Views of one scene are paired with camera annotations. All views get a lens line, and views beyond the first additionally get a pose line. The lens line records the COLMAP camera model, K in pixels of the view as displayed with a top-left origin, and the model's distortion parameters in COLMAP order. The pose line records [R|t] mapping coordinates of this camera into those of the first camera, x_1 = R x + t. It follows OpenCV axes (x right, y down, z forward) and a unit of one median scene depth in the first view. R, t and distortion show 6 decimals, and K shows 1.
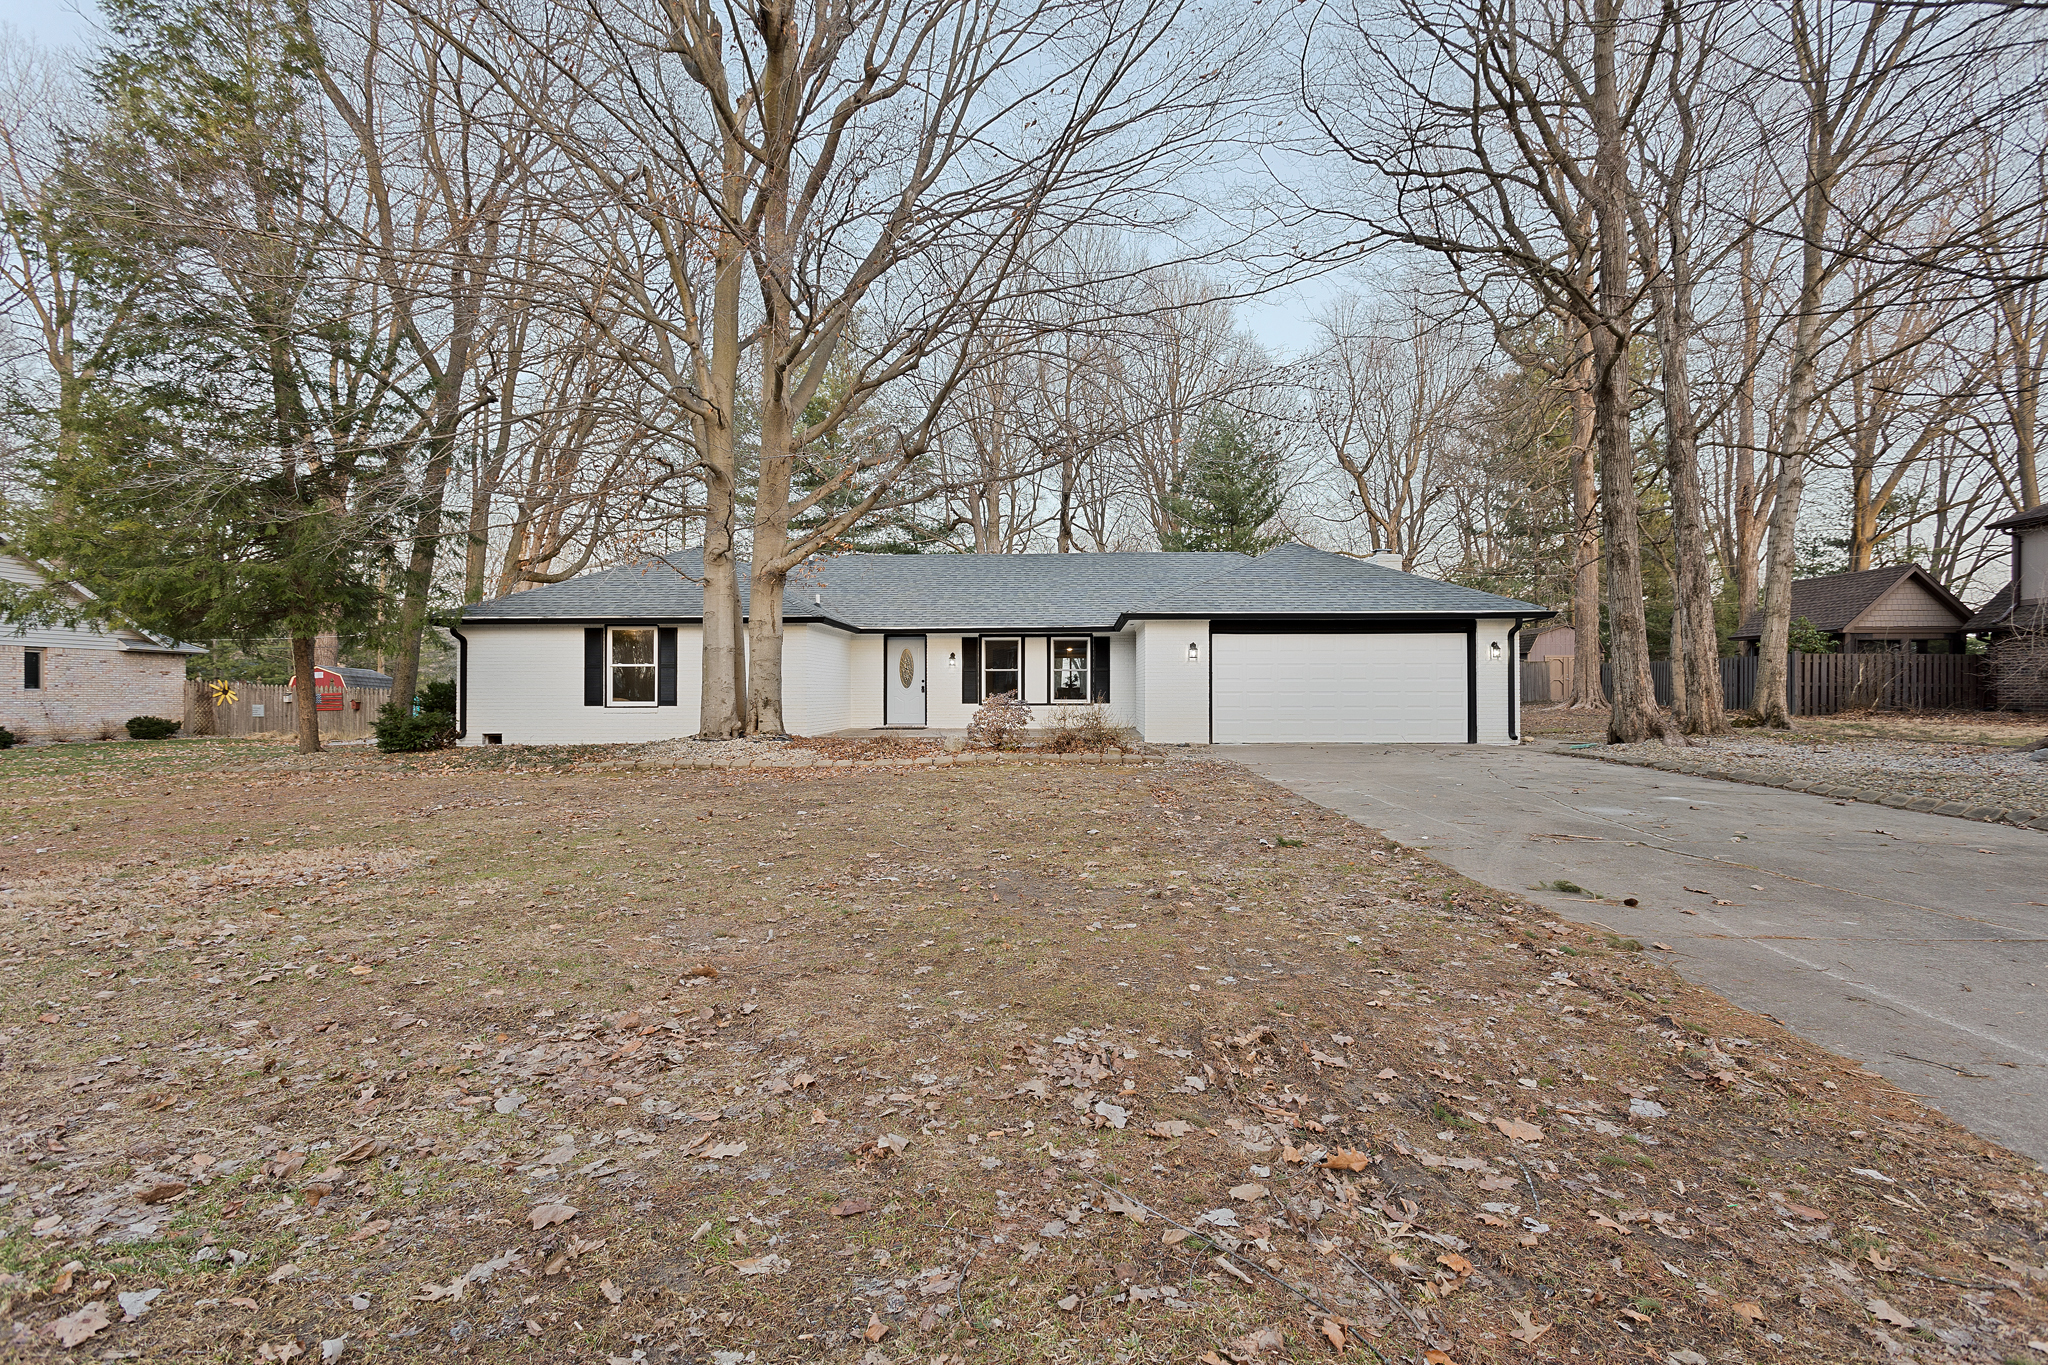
lens RADIAL K [[1015.4, 0, 1024.0], [0, 1015.4, 682.5], [0, 0, 1]] dist [-0.002695, -0.000266]
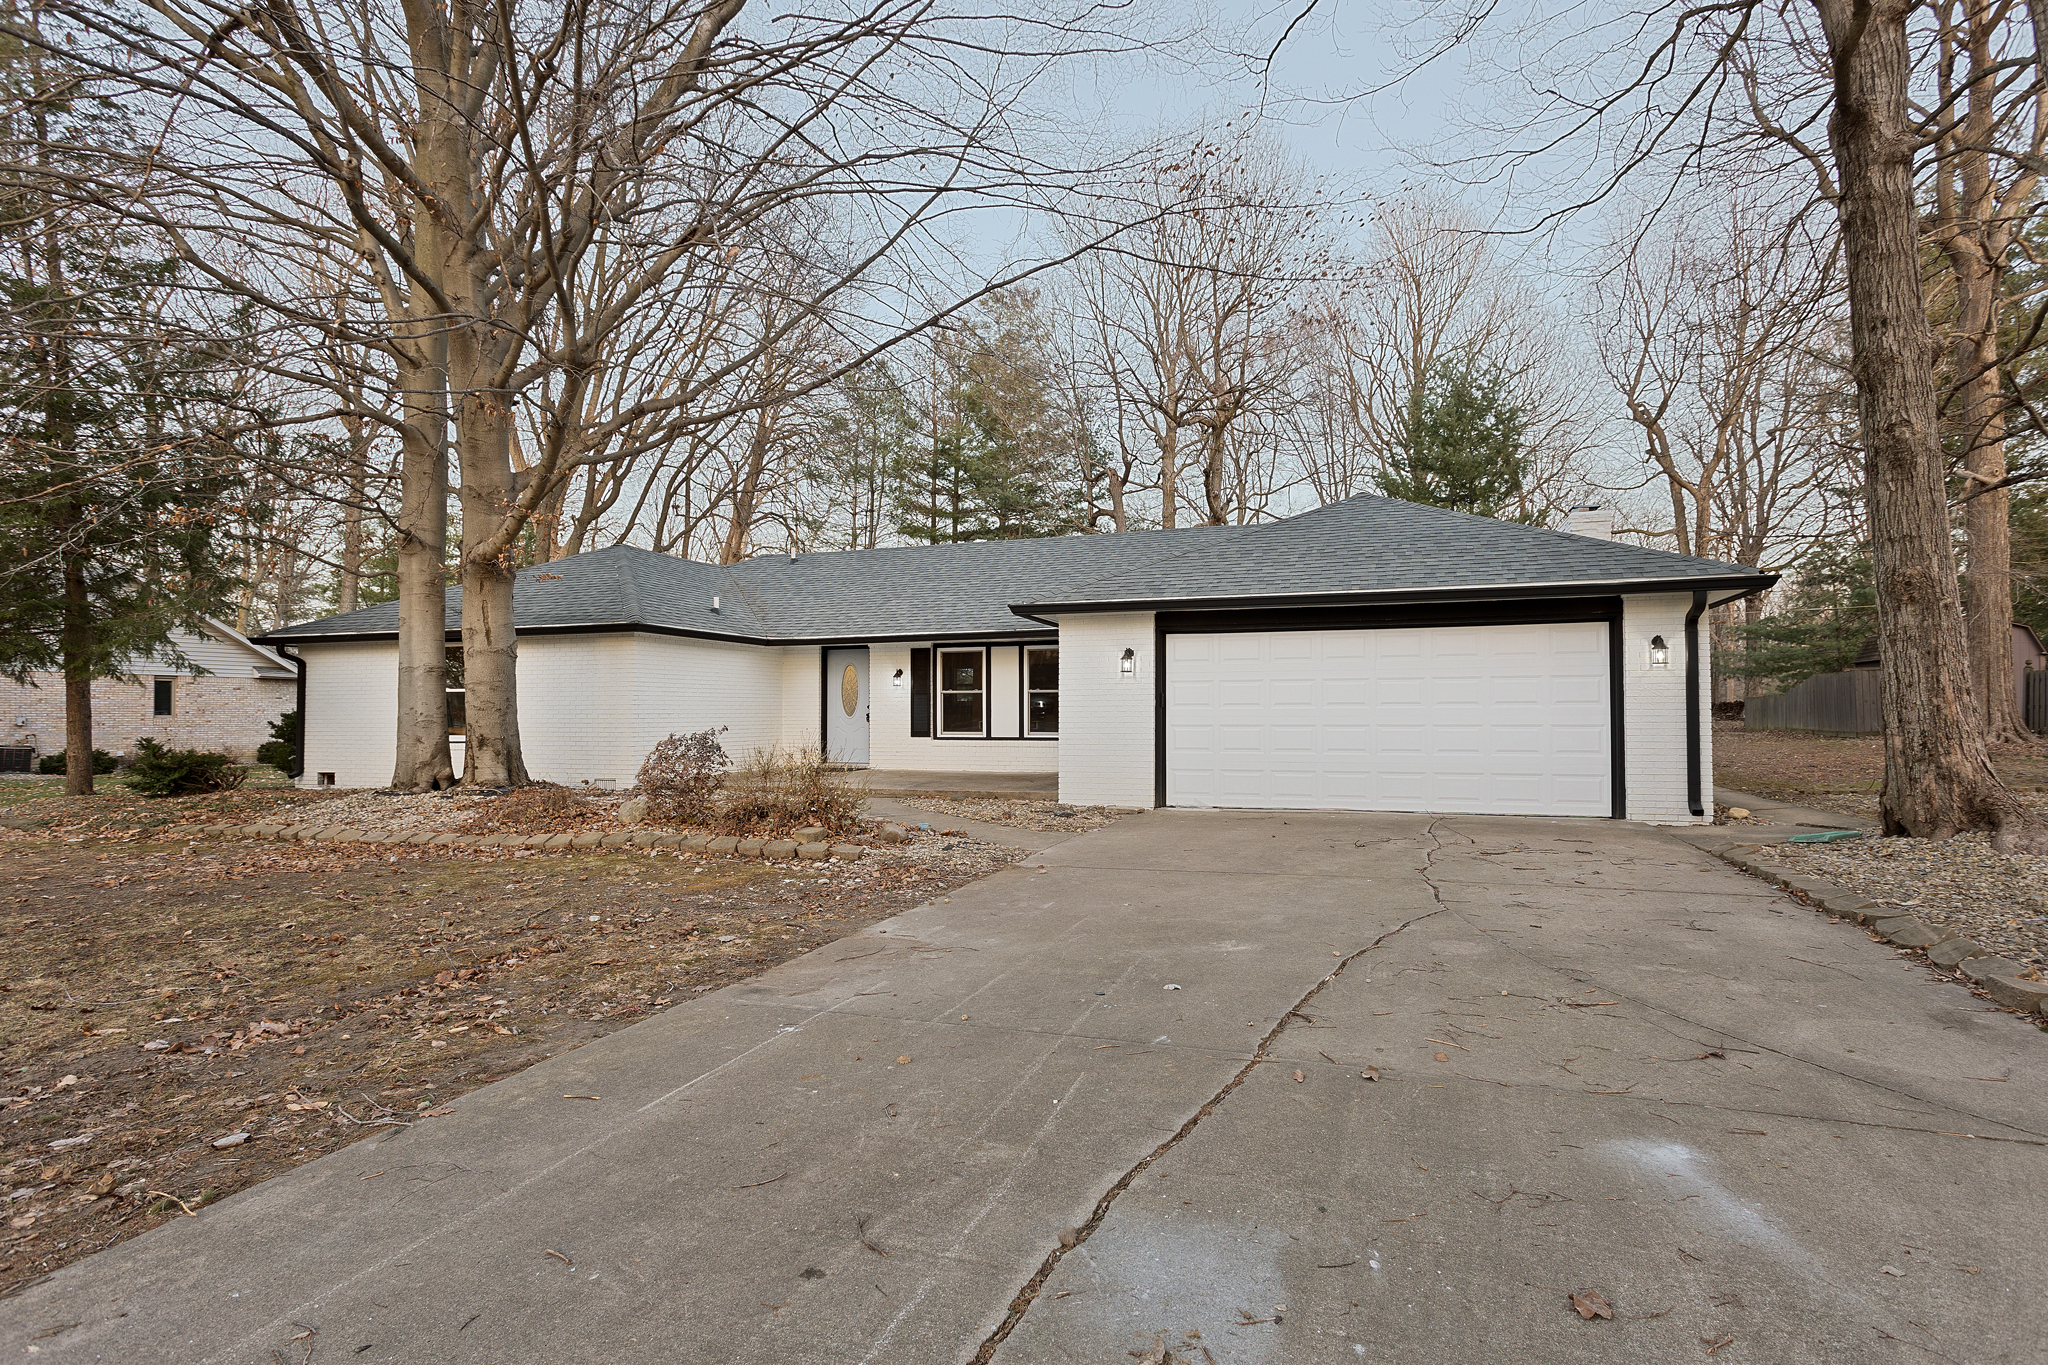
lens RADIAL K [[1037.9, 0, 1024.0], [0, 1037.9, 682.5], [0, 0, 1]] dist [0.002942, 0.000683]
pose [[0.957115, -0.010207, -0.289527, 0.279124], [0.005197, 0.999823, -0.018067, -0.005812], [0.289661, 0.015787, 0.956999, 0.338547]]
